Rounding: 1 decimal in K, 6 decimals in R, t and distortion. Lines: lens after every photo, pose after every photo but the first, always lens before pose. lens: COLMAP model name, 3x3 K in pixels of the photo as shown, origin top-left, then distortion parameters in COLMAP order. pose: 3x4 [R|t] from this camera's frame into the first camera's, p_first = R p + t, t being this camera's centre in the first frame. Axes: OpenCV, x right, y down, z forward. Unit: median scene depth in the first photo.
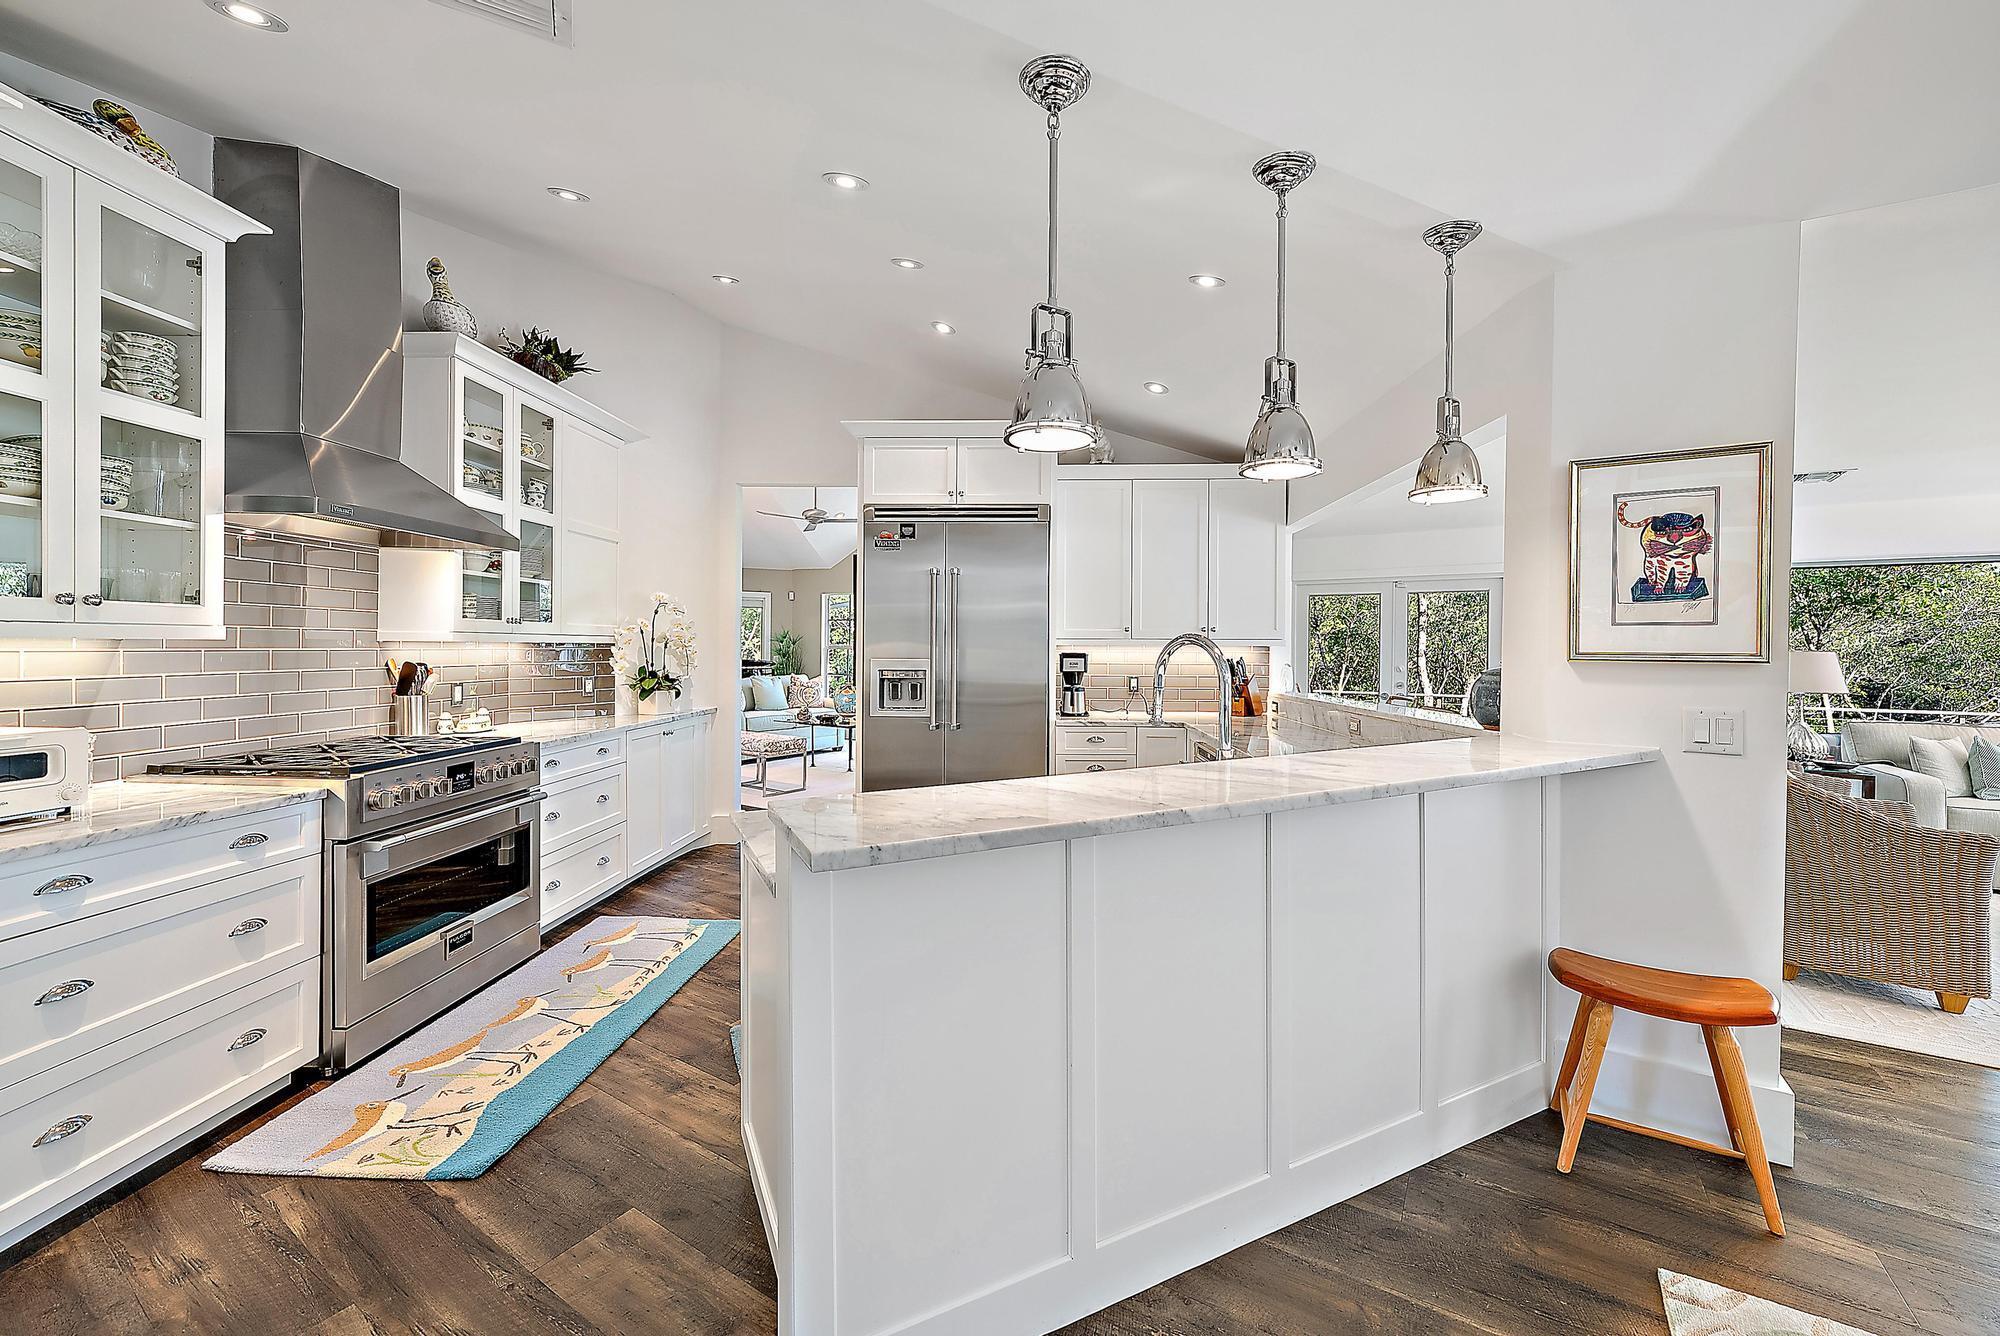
lens RADIAL K [[789.4, 0, 990.5], [0, 789.4, 659.2], [0, 0, 1]] dist [-0.000155, 0.000024]
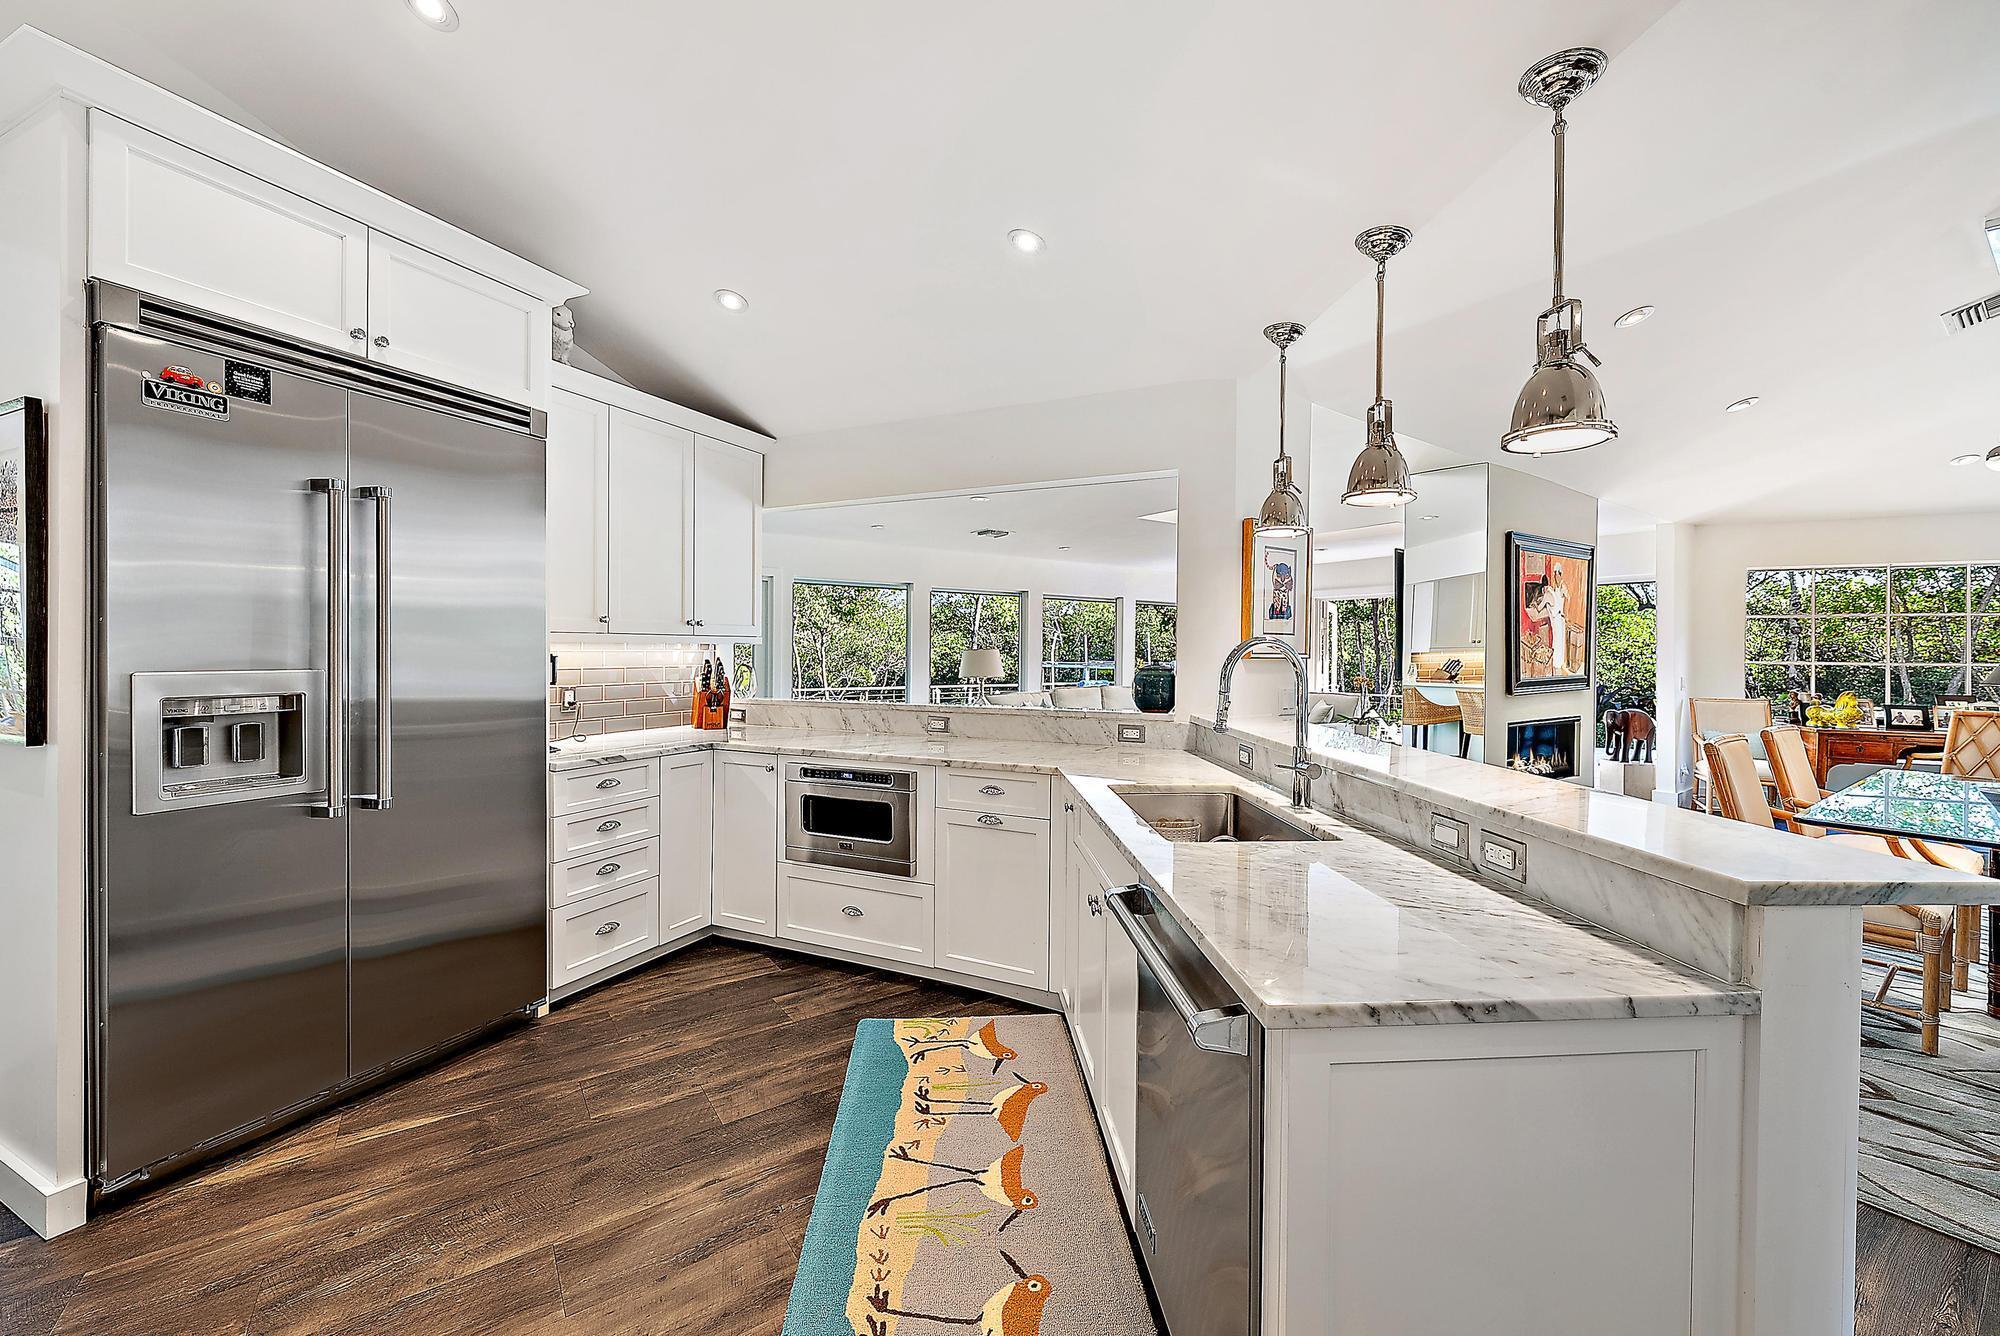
lens RADIAL K [[789.4, 0, 997.8], [0, 789.4, 656.6], [0, 0, 1]] dist [-0.000155, 0.000024]
pose [[0.364662, -0.013555, 0.931041, -0.367585], [0.005381, 0.999908, 0.012450, -0.010882], [-0.931124, 0.000470, 0.364701, 0.443430]]
